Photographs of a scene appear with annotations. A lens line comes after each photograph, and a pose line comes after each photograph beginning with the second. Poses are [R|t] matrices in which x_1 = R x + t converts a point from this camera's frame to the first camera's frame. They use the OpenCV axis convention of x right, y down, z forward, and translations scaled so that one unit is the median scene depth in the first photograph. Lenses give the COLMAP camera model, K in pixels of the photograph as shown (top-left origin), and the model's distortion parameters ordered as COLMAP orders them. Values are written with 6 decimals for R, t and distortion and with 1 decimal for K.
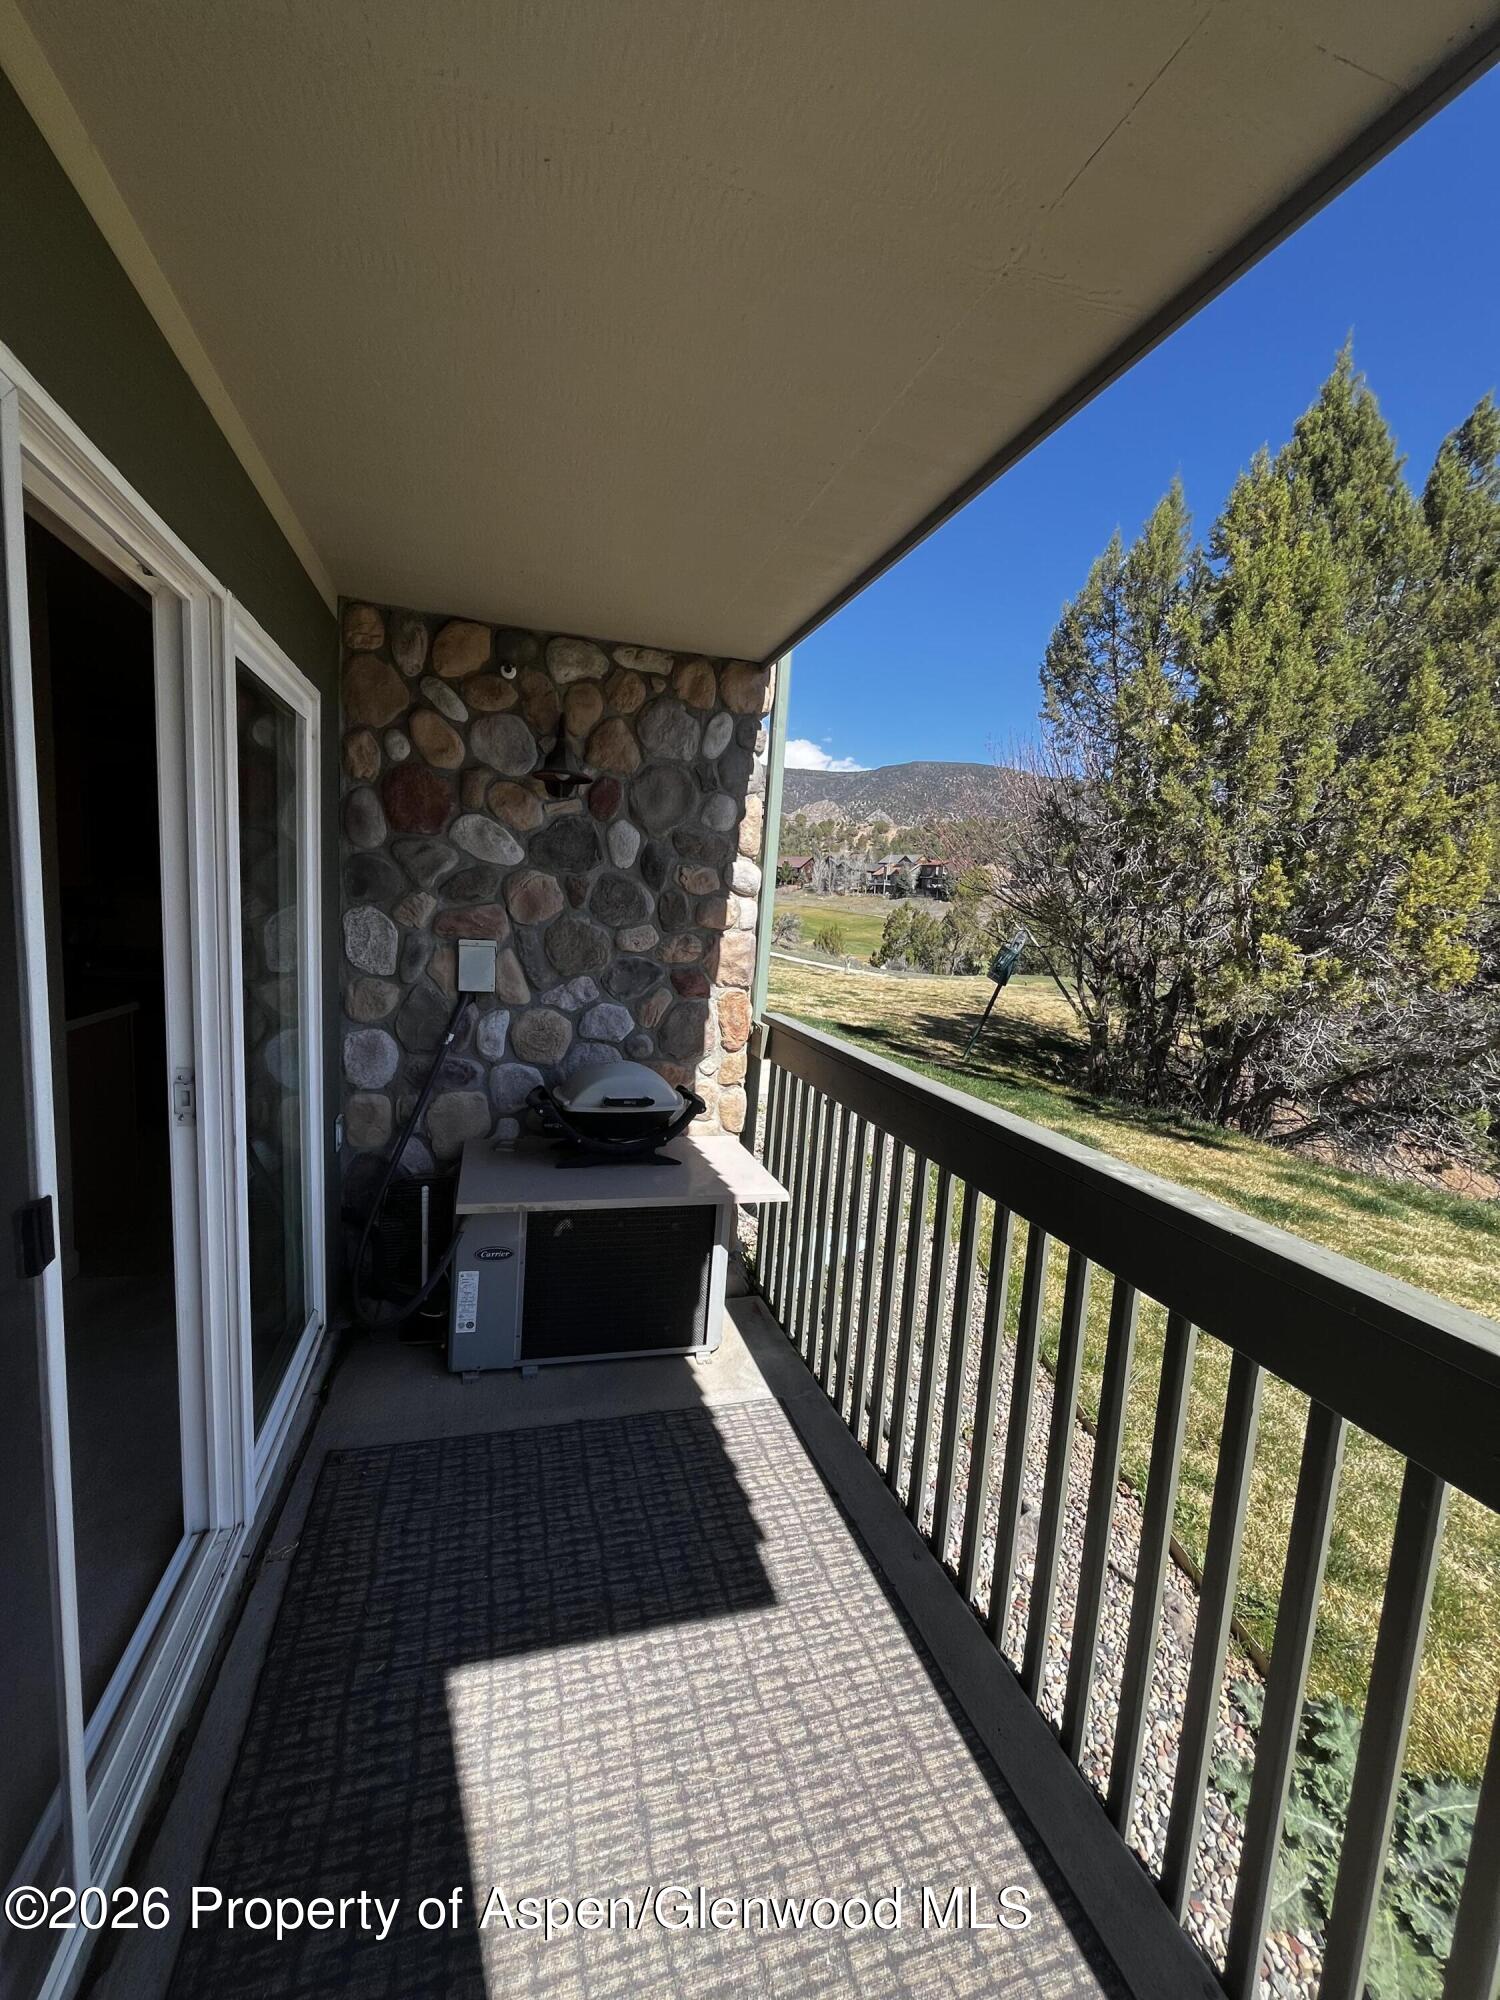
lens RADIAL K [[806.6, 0, 750.0], [0, 806.6, 1000.0], [0, 0, 1]] dist [0.006943, -0.000051]
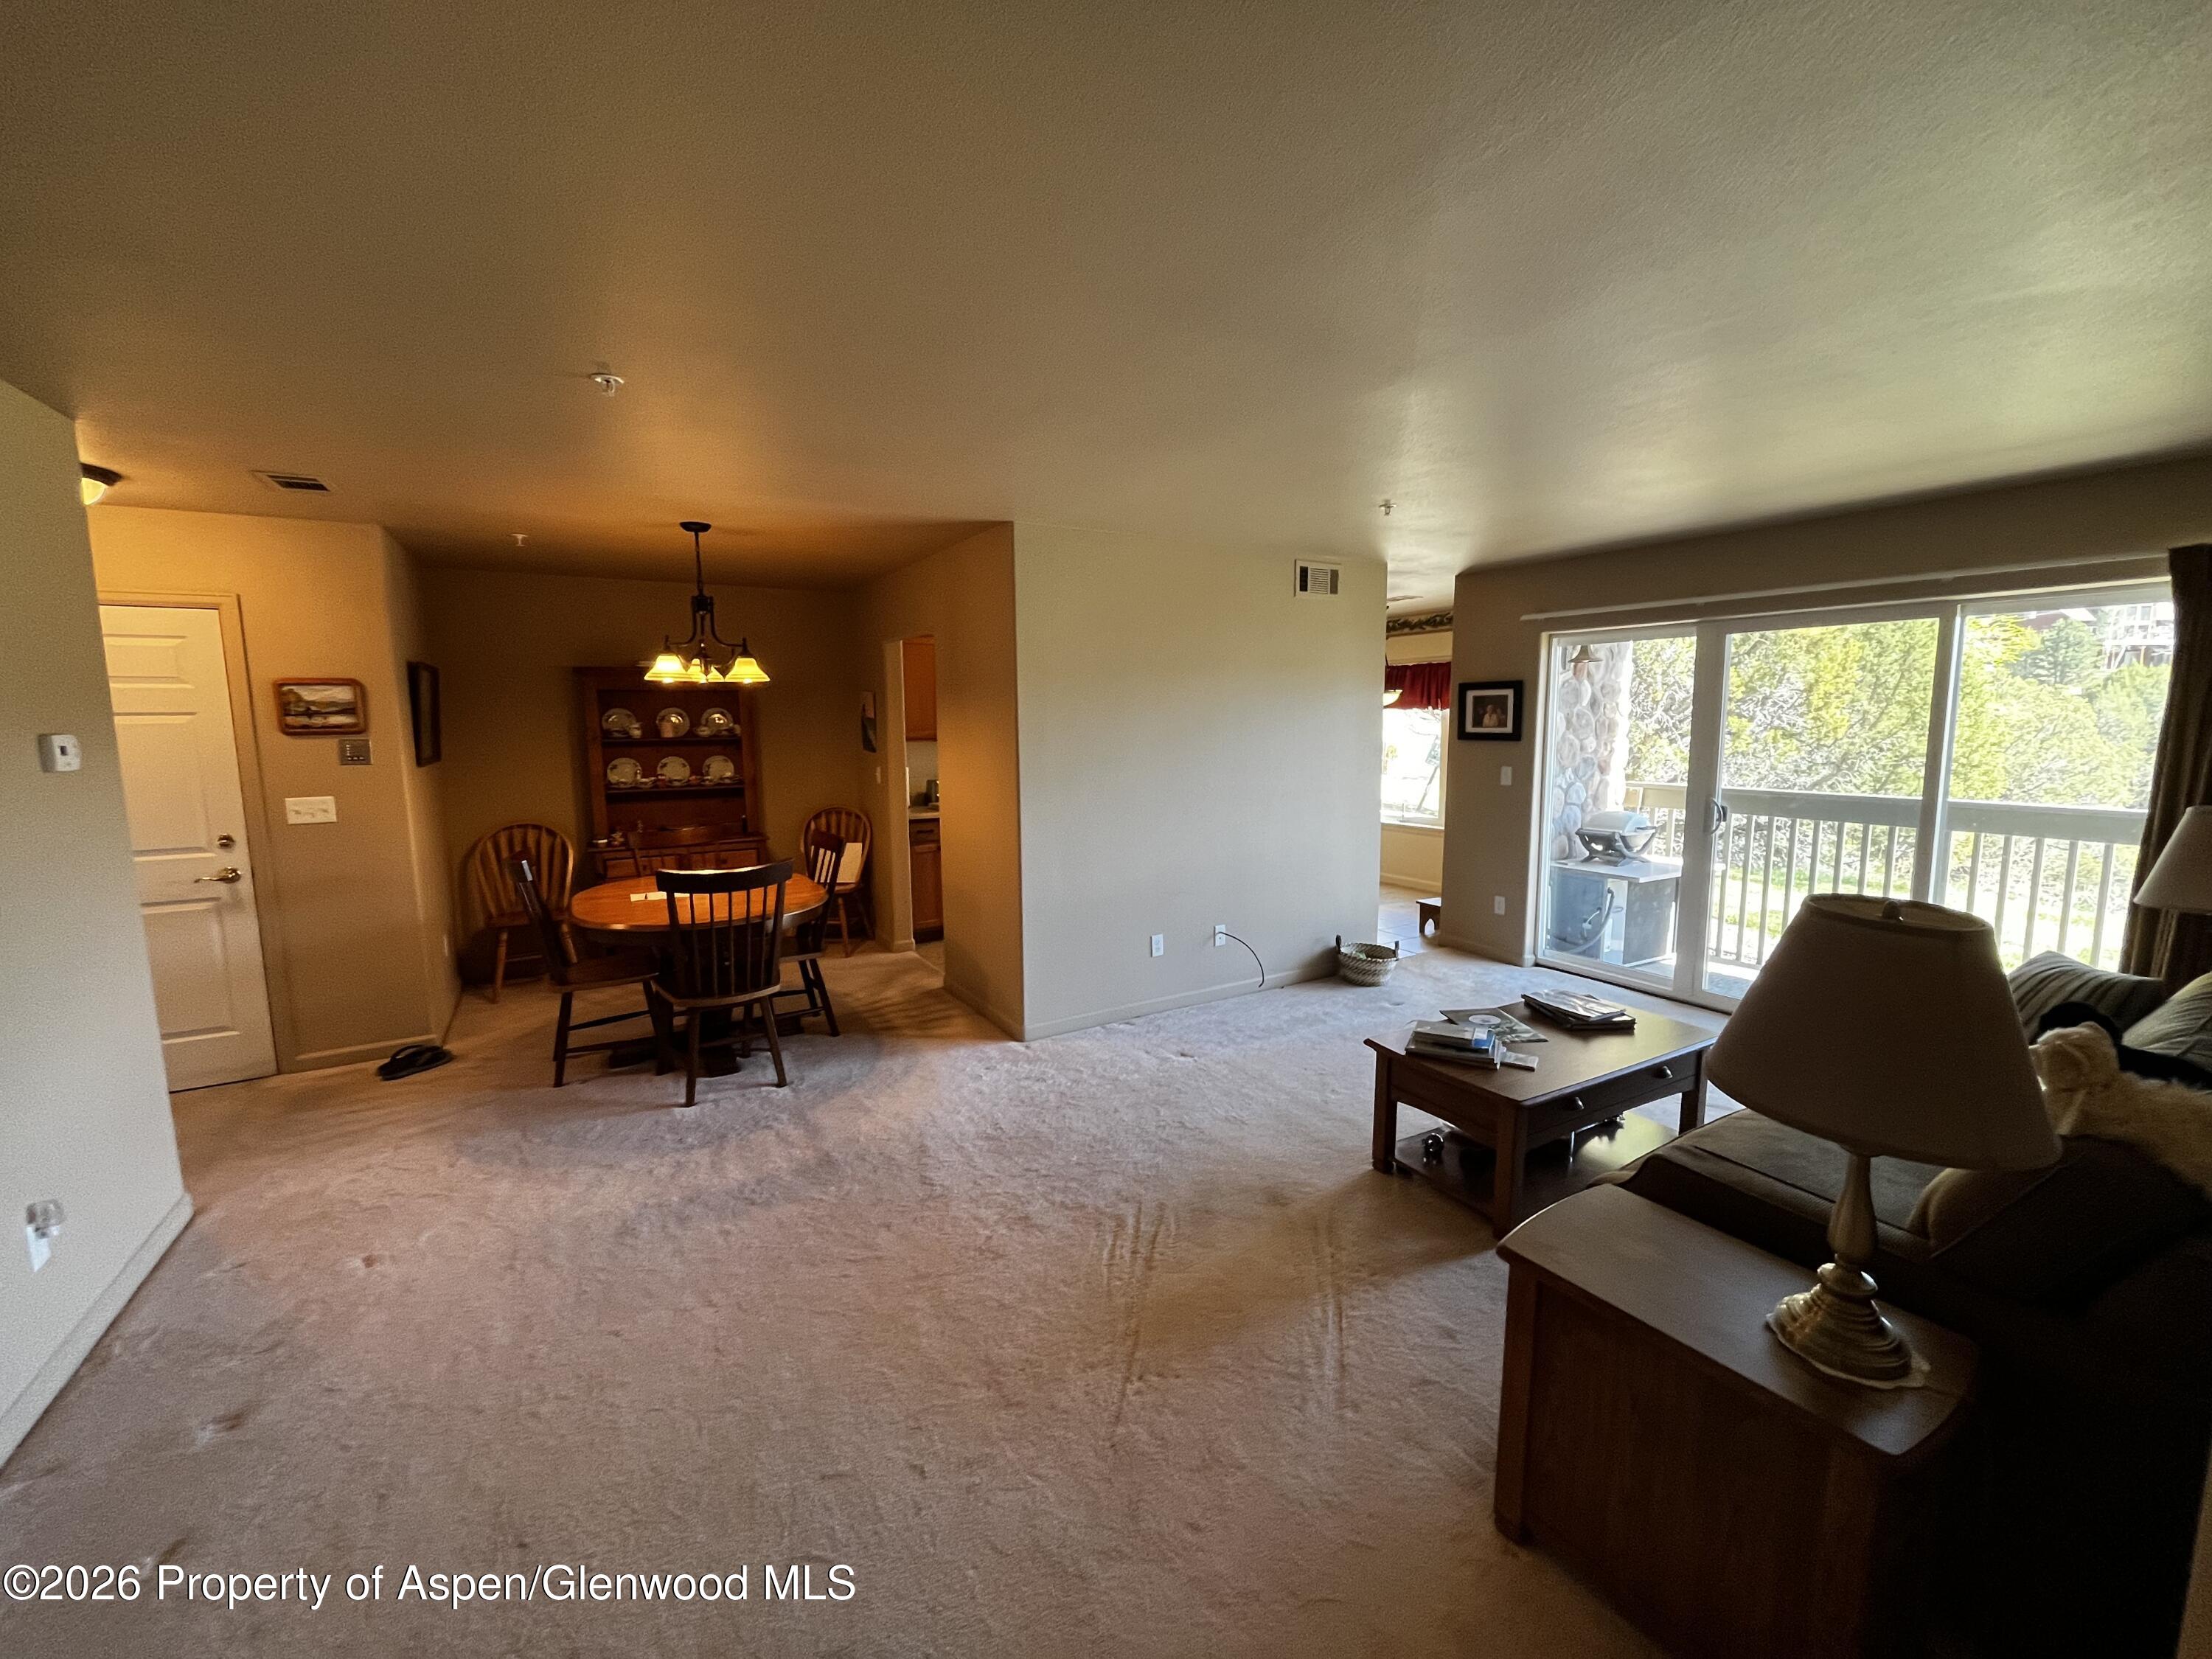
lens RADIAL K [[898.5, 0, 1112.8], [0, 898.5, 822.3], [0, 0, 1]] dist [-0.000046, -0.000384]
pose [[0.968824, -0.095501, 0.228602, -1.640723], [0.093232, 0.995429, 0.020730, -0.045251], [-0.229536, 0.001229, 0.973299, -0.698983]]
